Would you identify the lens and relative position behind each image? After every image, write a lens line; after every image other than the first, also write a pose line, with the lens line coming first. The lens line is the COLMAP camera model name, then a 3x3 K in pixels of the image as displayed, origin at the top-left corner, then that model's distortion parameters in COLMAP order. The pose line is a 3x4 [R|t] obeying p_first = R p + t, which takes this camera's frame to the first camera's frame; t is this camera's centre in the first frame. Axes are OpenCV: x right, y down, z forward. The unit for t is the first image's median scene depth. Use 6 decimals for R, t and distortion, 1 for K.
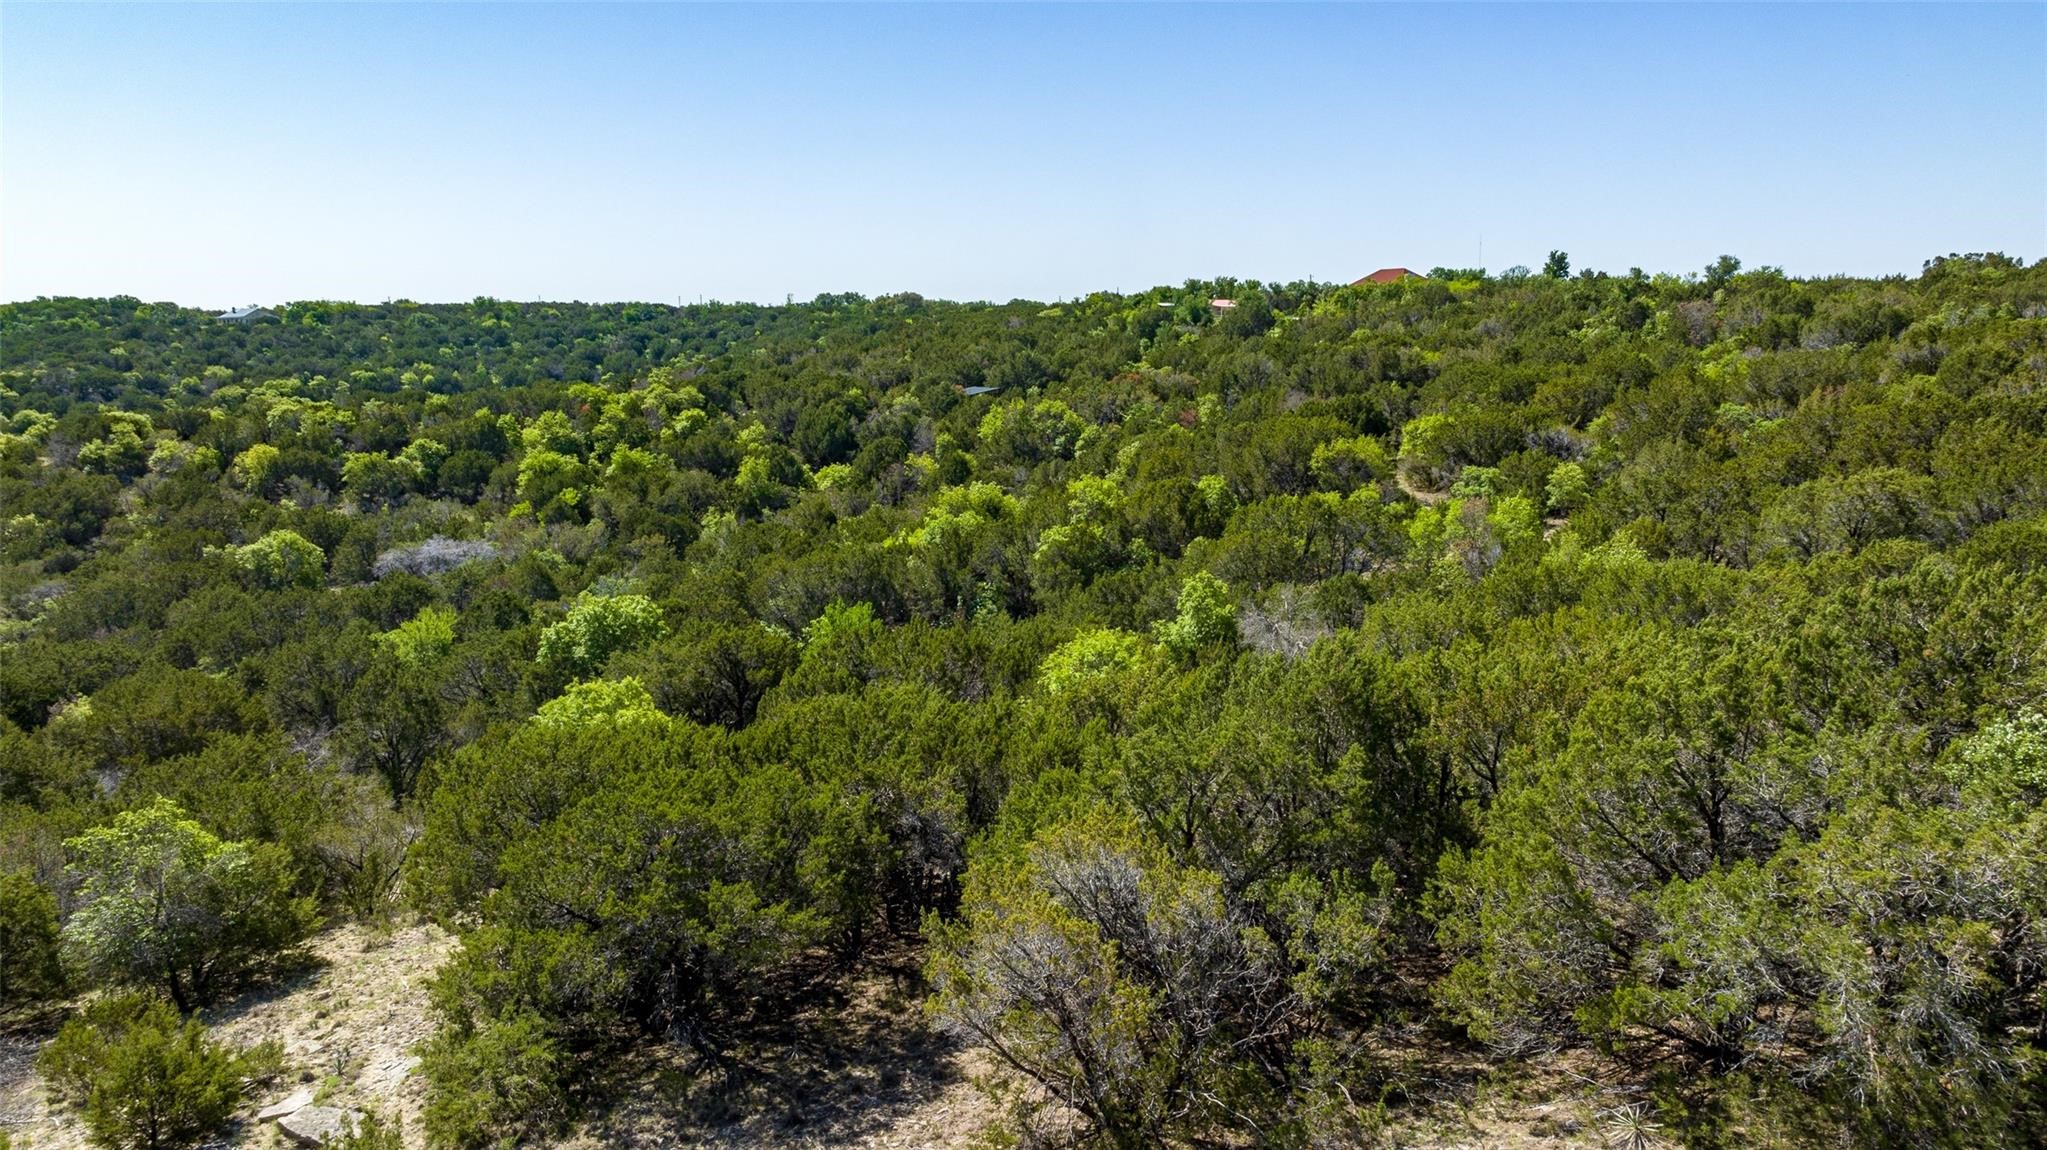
lens RADIAL K [[1434.3, 0, 1030.2], [0, 1434.3, 578.0], [0, 0, 1]] dist [-0.039442, 0.034304]
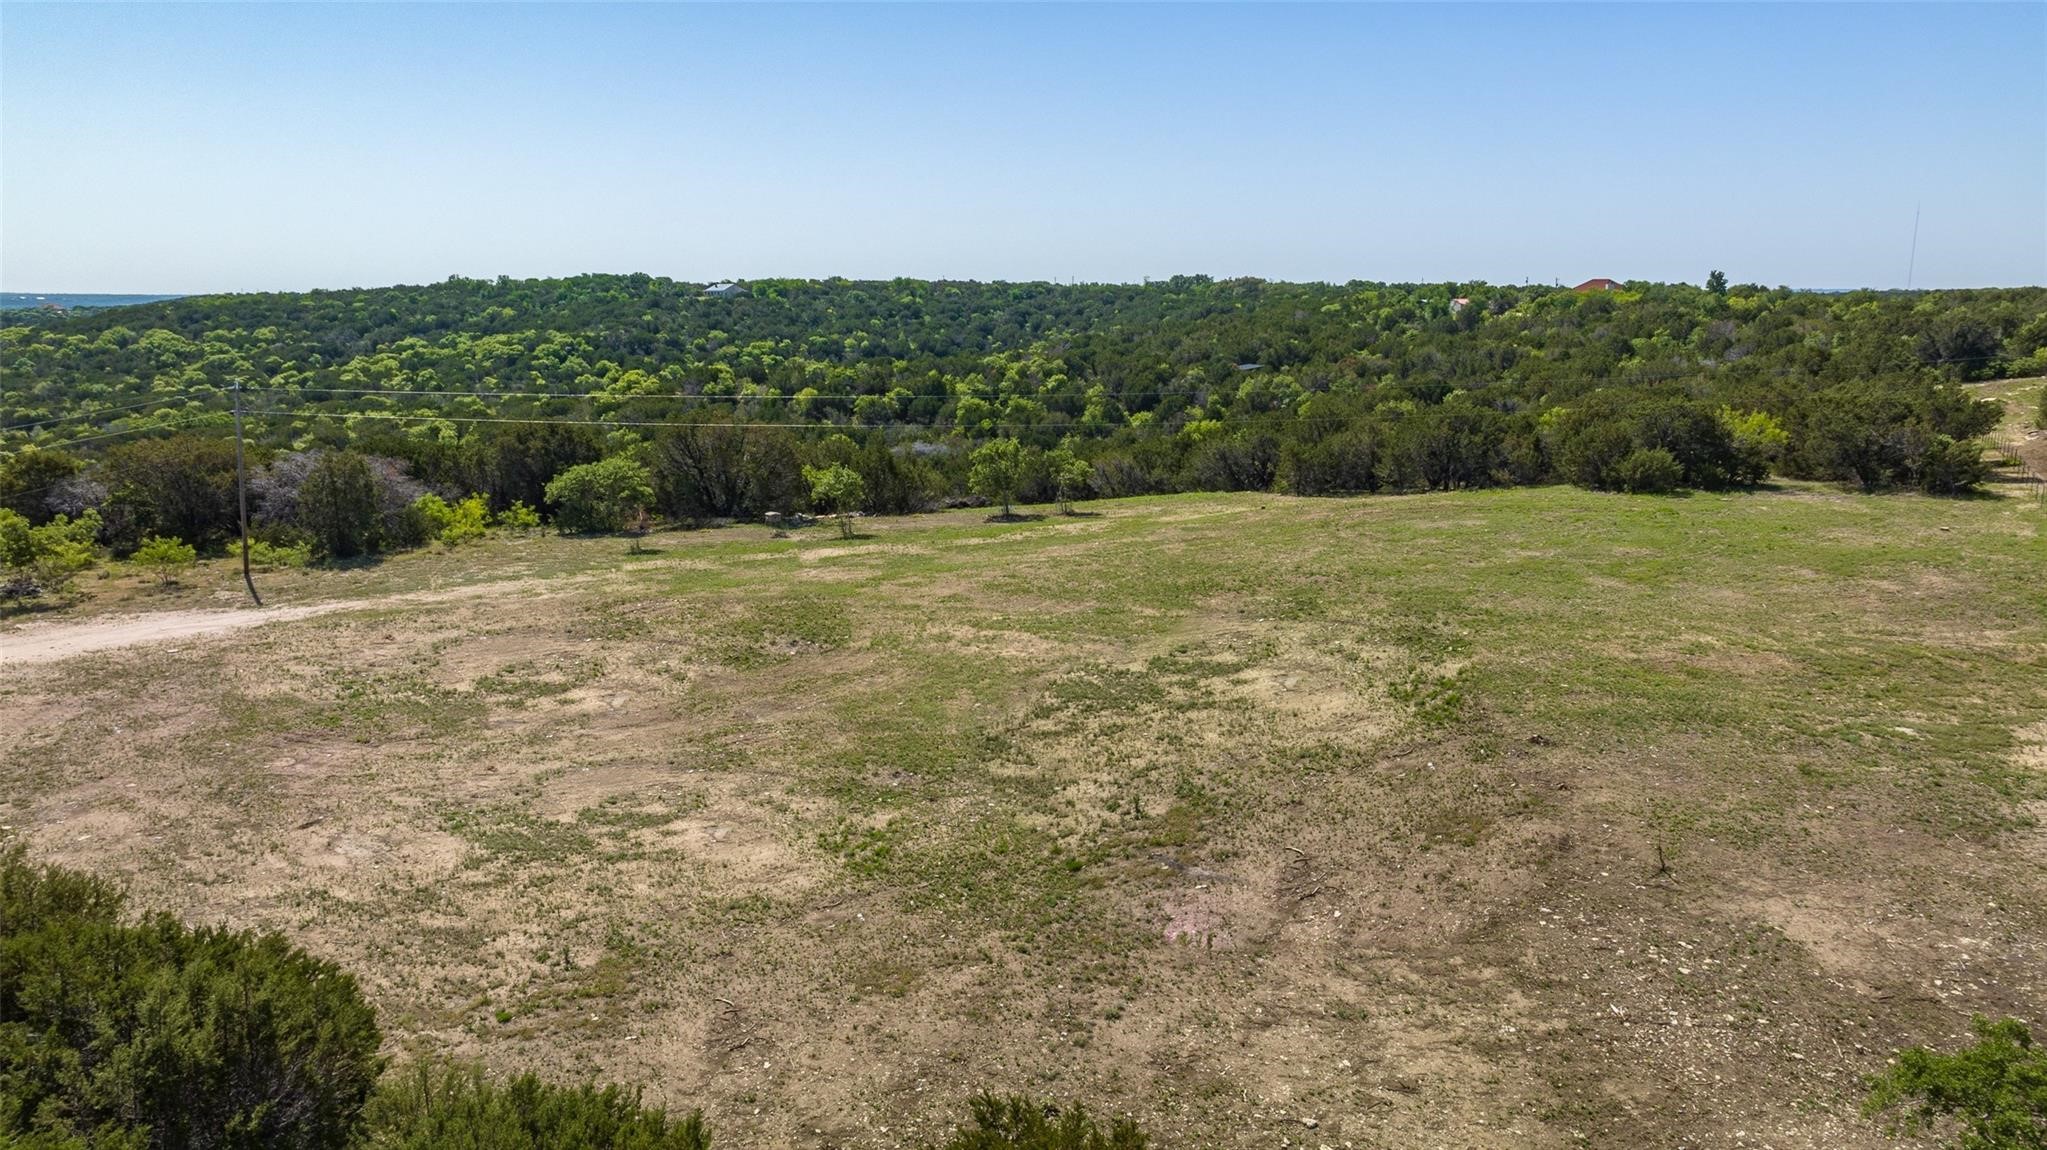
lens RADIAL K [[1434.3, 0, 1030.2], [0, 1434.3, 578.0], [0, 0, 1]] dist [-0.039442, 0.034304]
pose [[0.968022, 0.062174, -0.243040, 0.069406], [-0.056556, 0.997948, 0.030033, 0.031906], [0.244408, -0.015327, 0.969551, -0.288011]]
